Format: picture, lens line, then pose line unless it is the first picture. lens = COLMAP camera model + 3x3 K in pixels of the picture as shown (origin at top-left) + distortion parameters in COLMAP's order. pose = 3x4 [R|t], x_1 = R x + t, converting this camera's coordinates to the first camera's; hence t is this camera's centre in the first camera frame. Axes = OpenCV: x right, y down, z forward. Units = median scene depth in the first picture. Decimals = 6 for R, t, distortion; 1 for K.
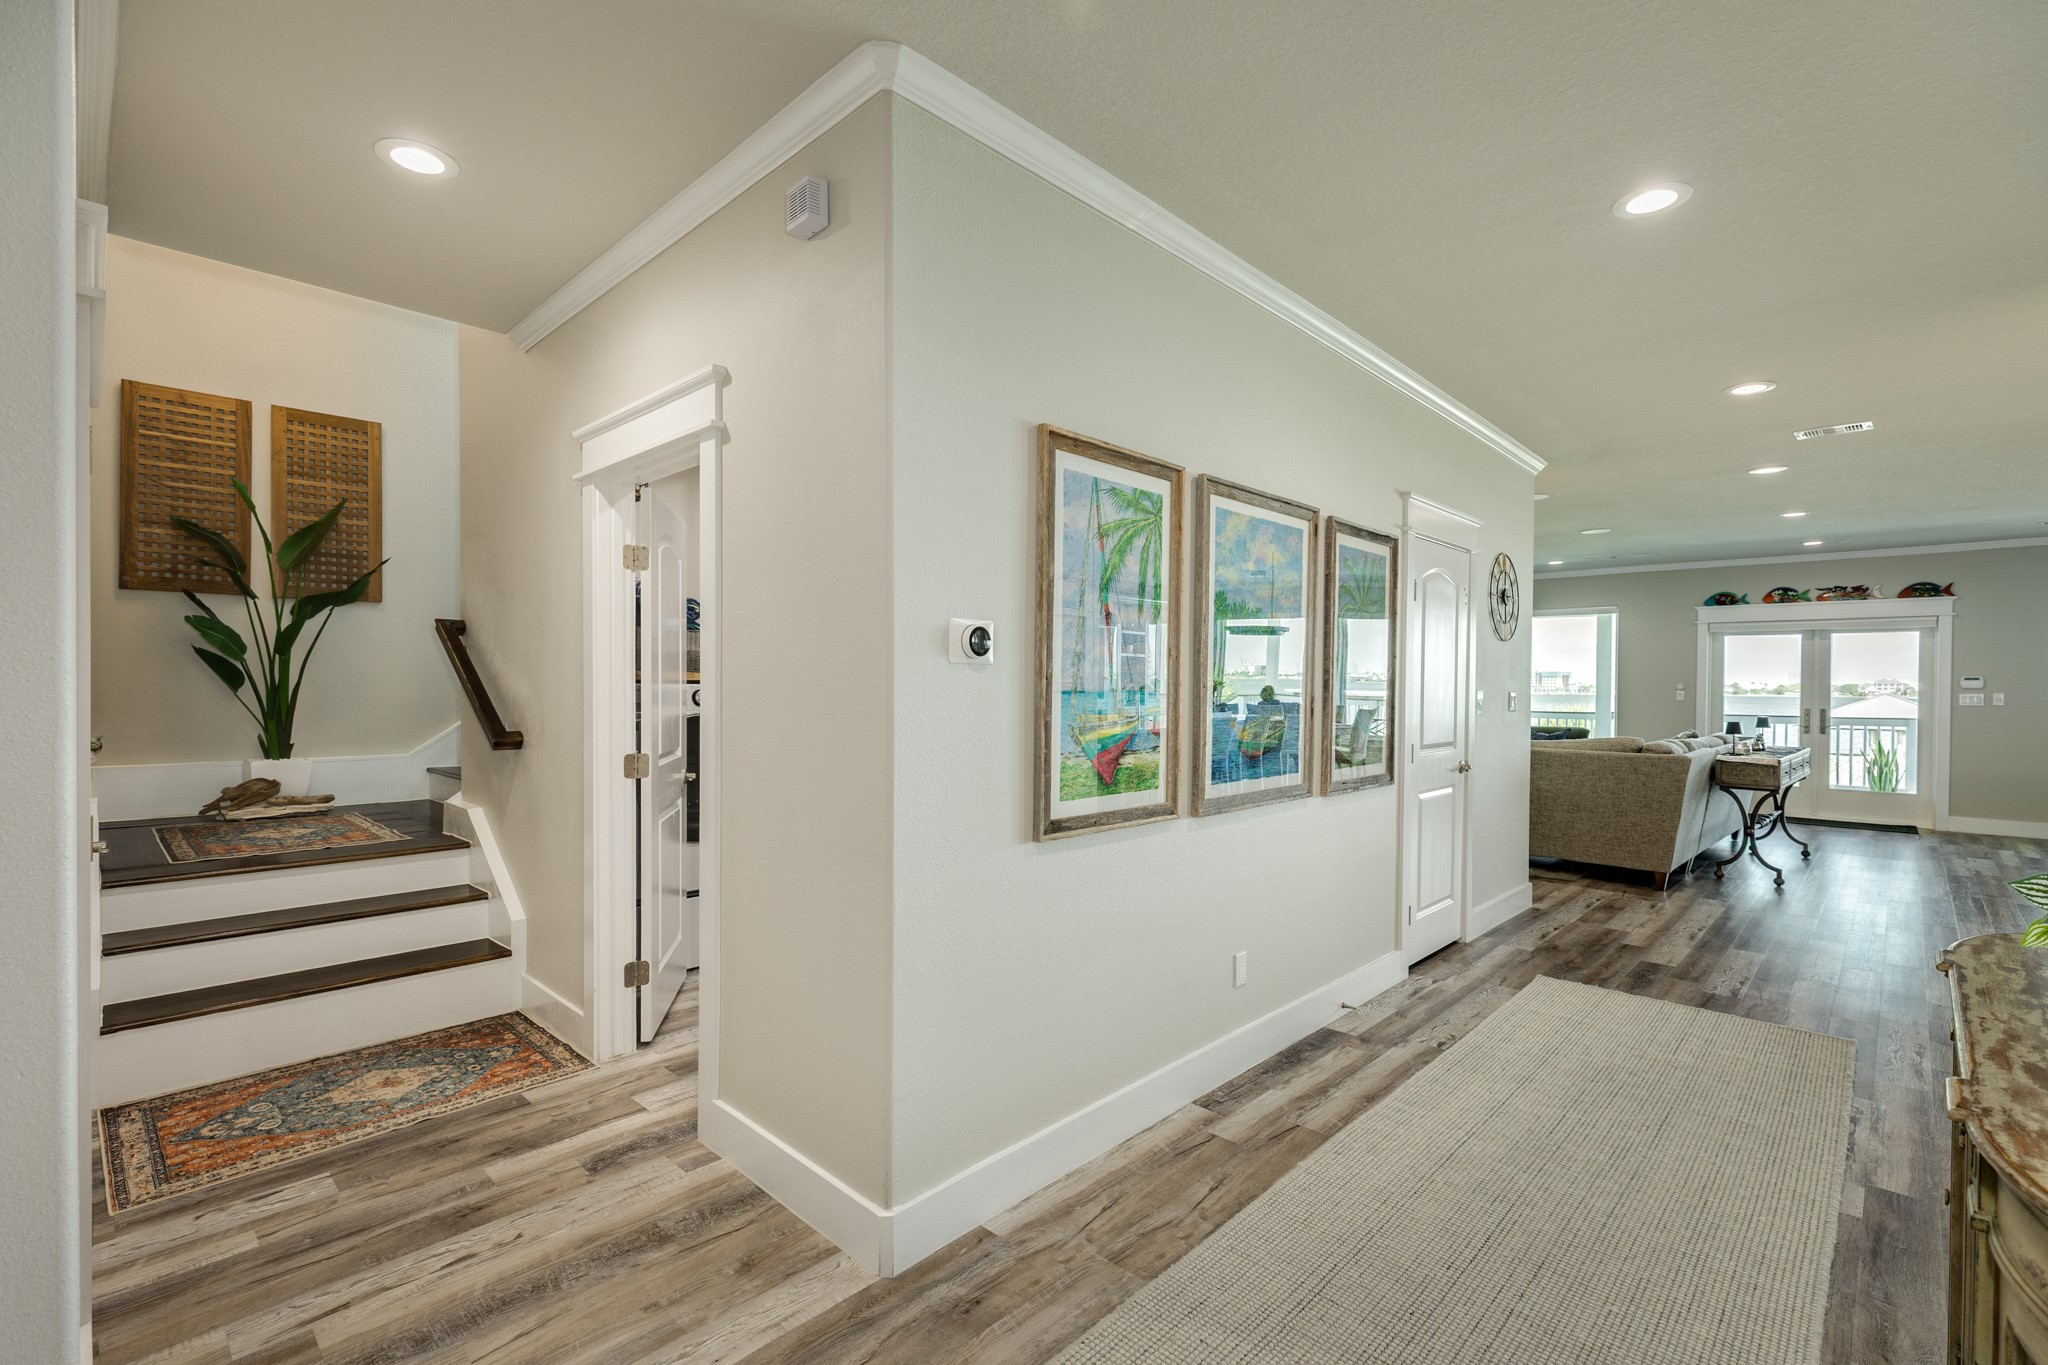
lens RADIAL K [[940.0, 0, 1006.0], [0, 940.0, 687.1], [0, 0, 1]] dist [0.001561, -0.001361]
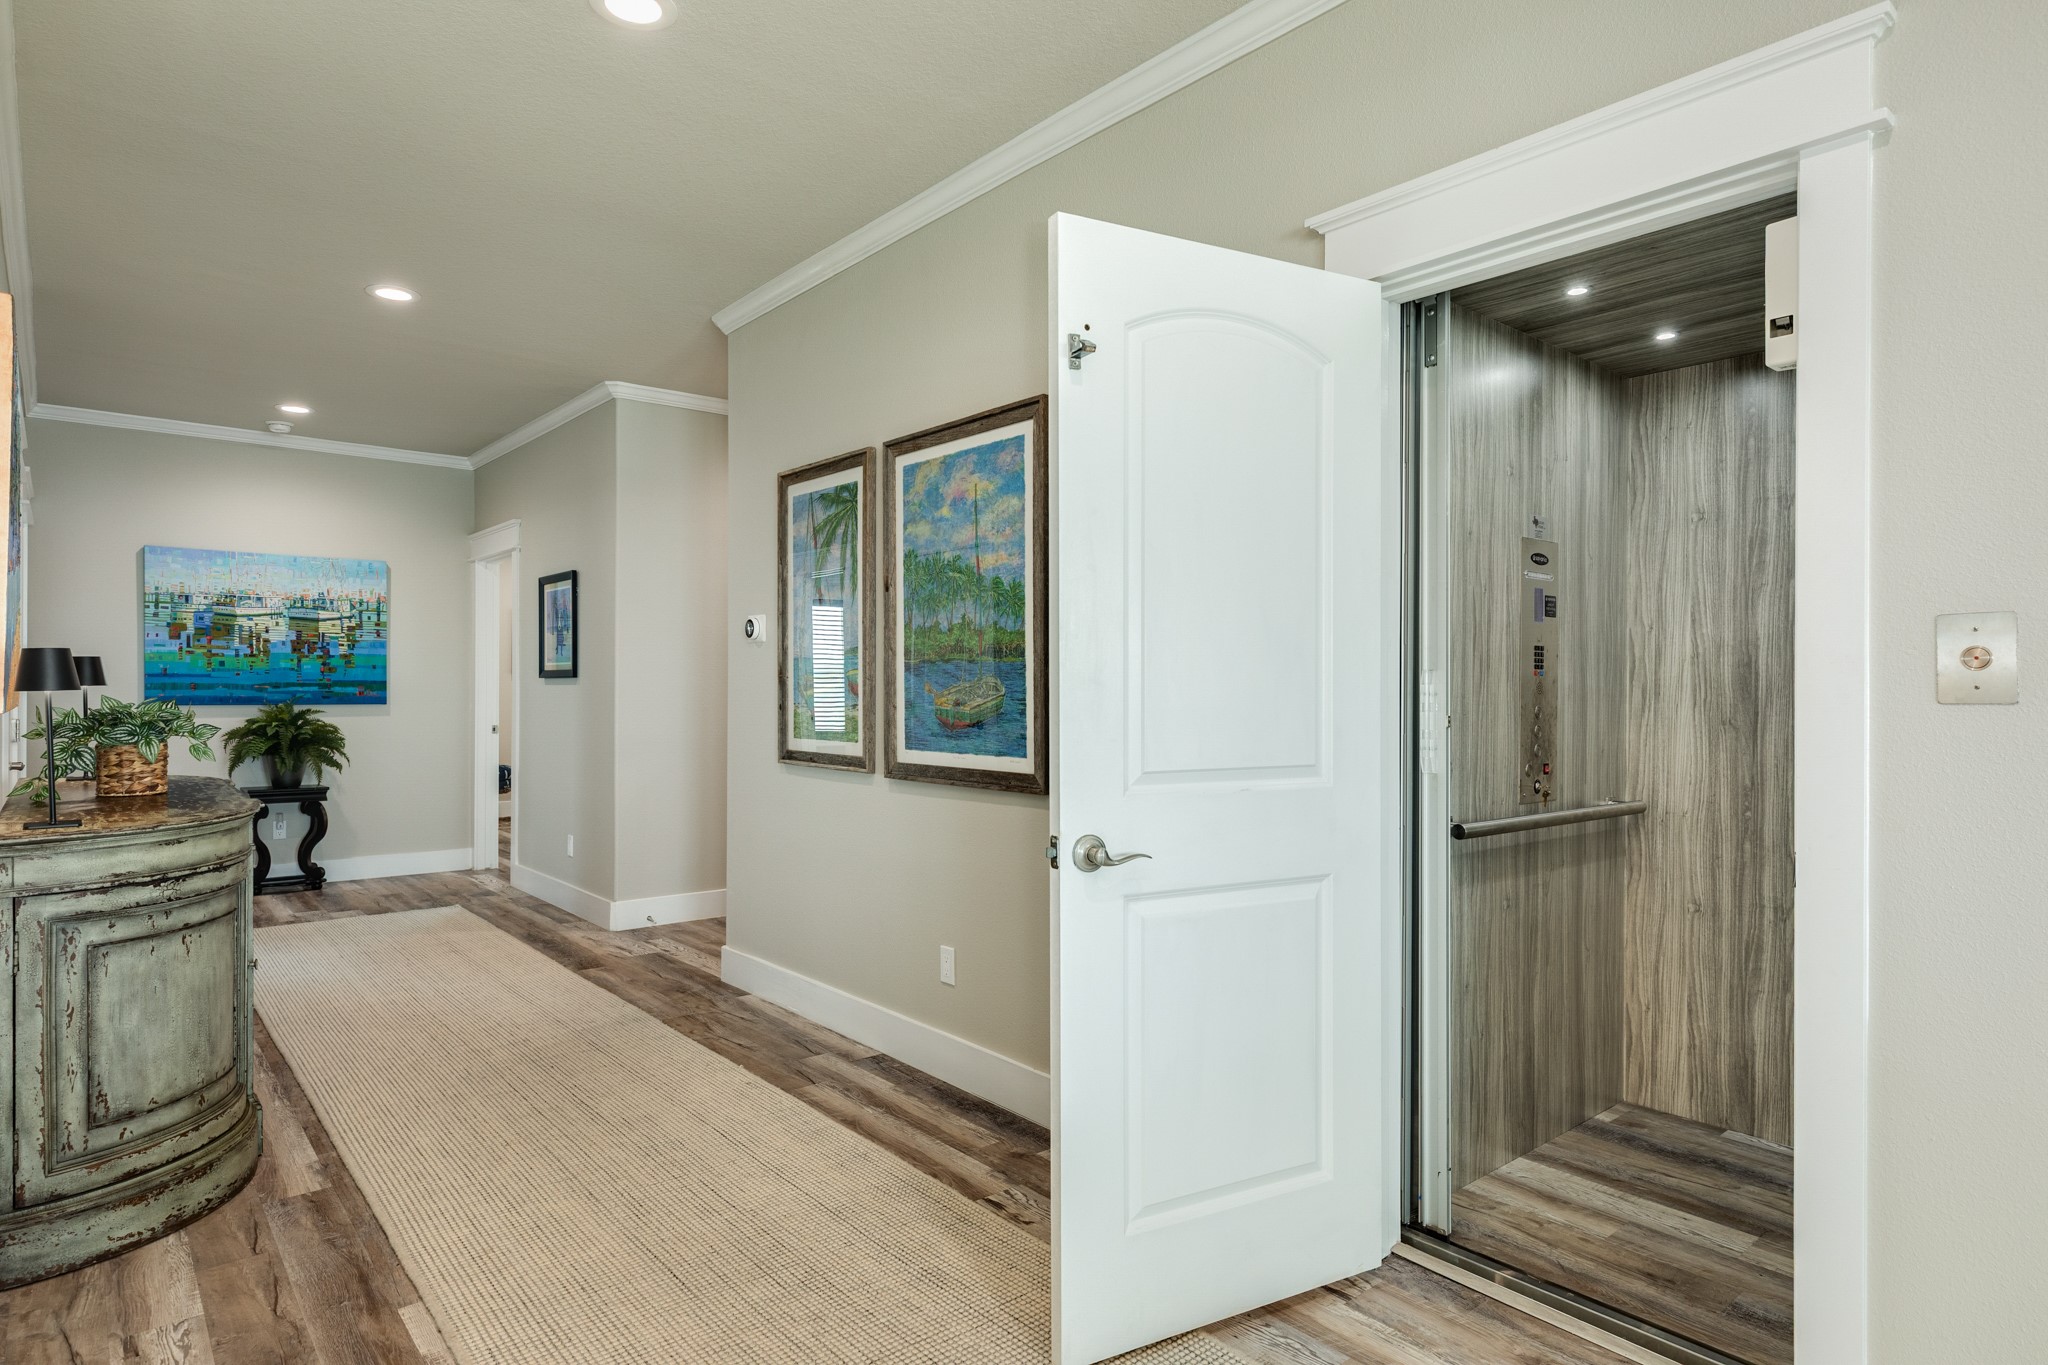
lens RADIAL K [[1152.9, 0, 1024.6], [0, 1152.9, 691.7], [0, 0, 1]] dist [-0.001714, -0.000339]
pose [[-0.116701, -0.007431, -0.993139, 1.518282], [-0.010828, 0.999922, -0.006209, 0.054404], [0.993108, 0.010029, -0.116772, 1.370421]]
